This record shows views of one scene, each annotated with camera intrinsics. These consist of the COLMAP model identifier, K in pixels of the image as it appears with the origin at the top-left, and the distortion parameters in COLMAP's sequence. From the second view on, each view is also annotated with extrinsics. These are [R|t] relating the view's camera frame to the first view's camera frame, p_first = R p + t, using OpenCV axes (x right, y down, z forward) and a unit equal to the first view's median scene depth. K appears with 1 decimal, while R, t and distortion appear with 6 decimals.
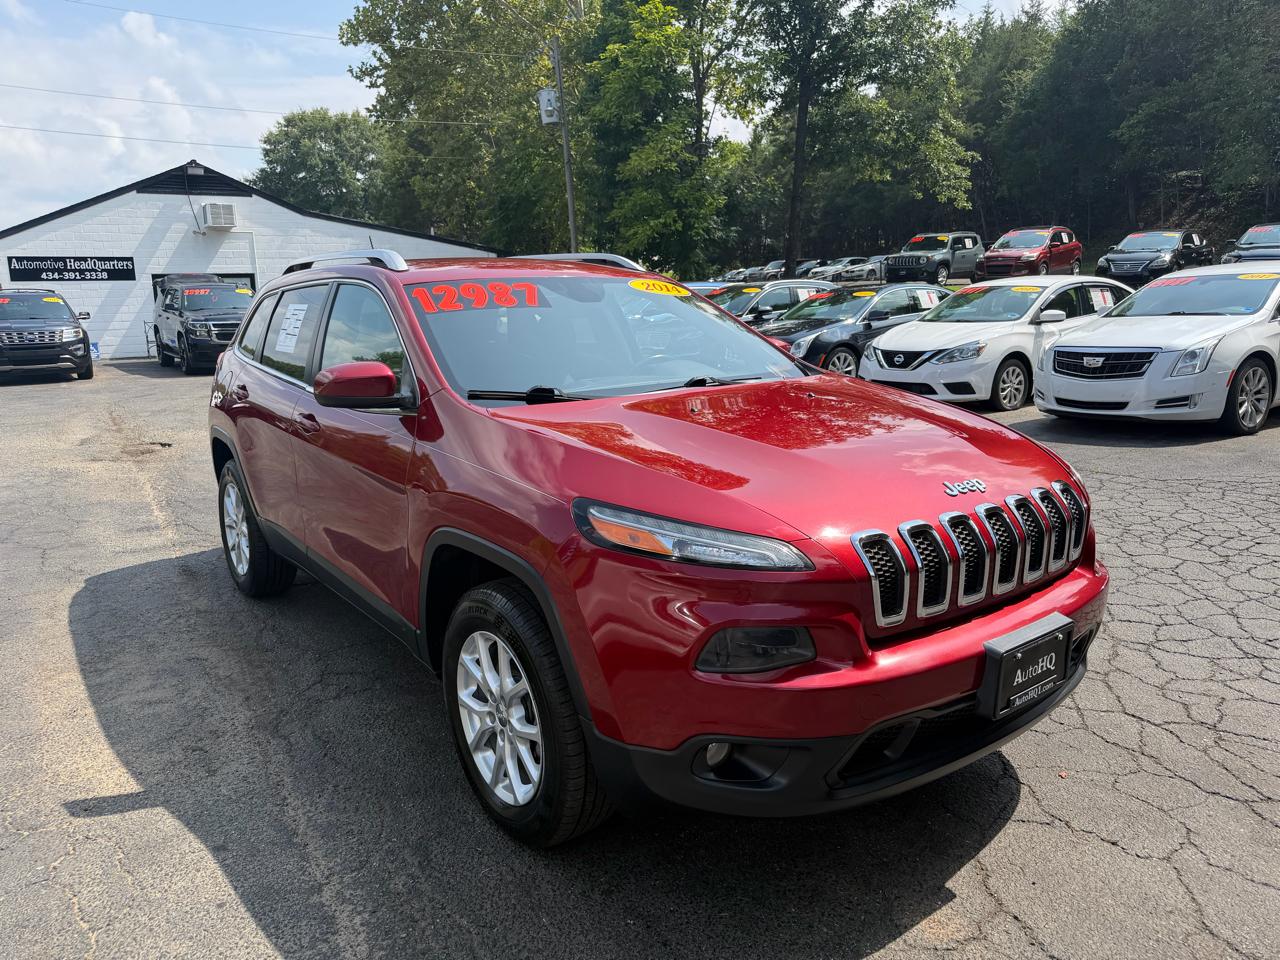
lens RADIAL K [[916.8, 0, 631.8], [0, 916.8, 475.7], [0, 0, 1]] dist [0.000505, -0.003105]
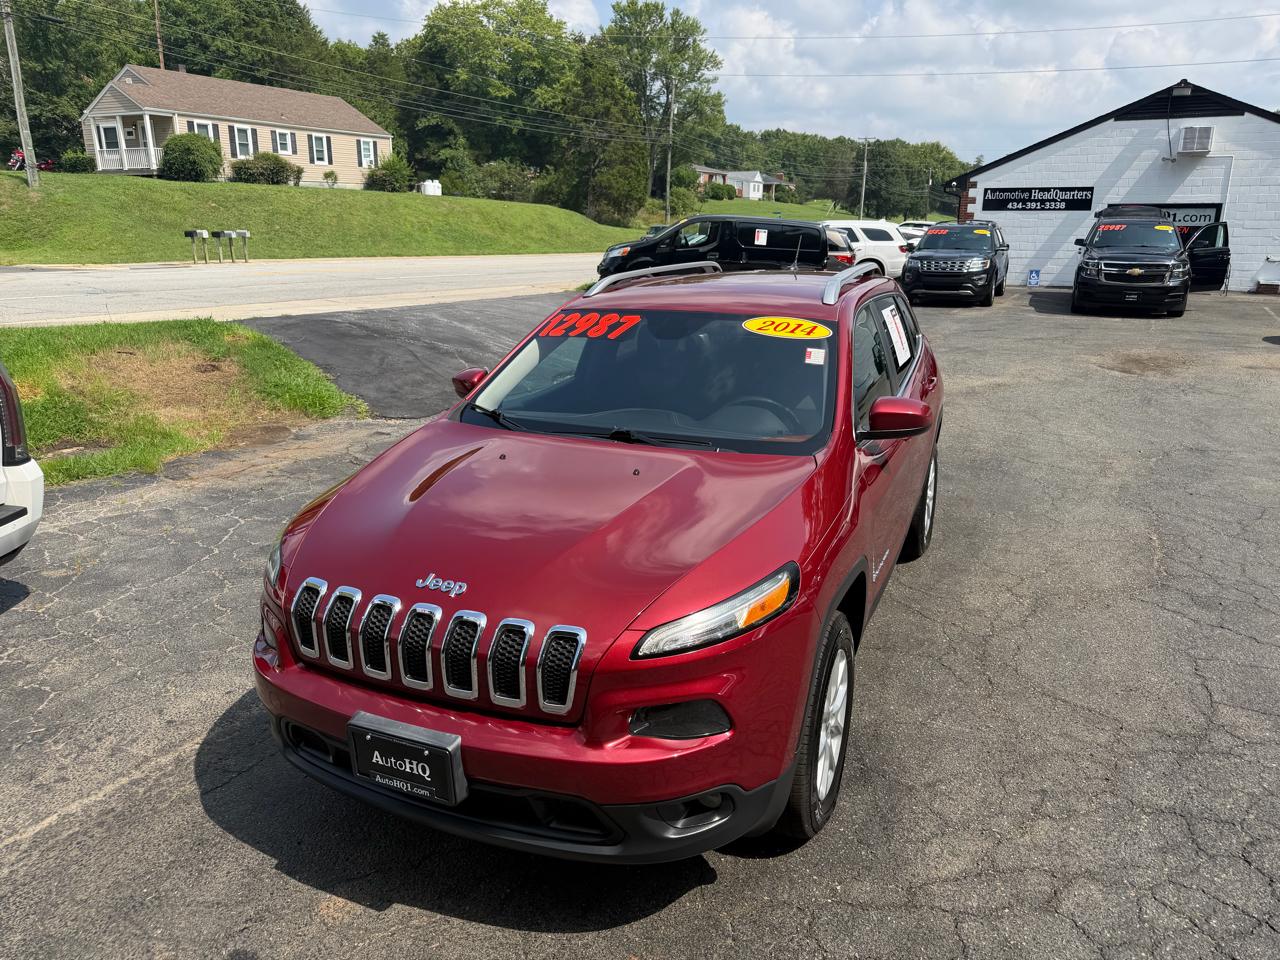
lens RADIAL K [[920.0, 0, 644.6], [0, 920.0, 481.0], [0, 0, 1]] dist [0.006695, -0.008772]
pose [[0.486844, 0.262309, -0.833173, 0.147410], [-0.179438, 0.963535, 0.198502, -0.039591], [0.854860, 0.052863, 0.516159, 0.071138]]
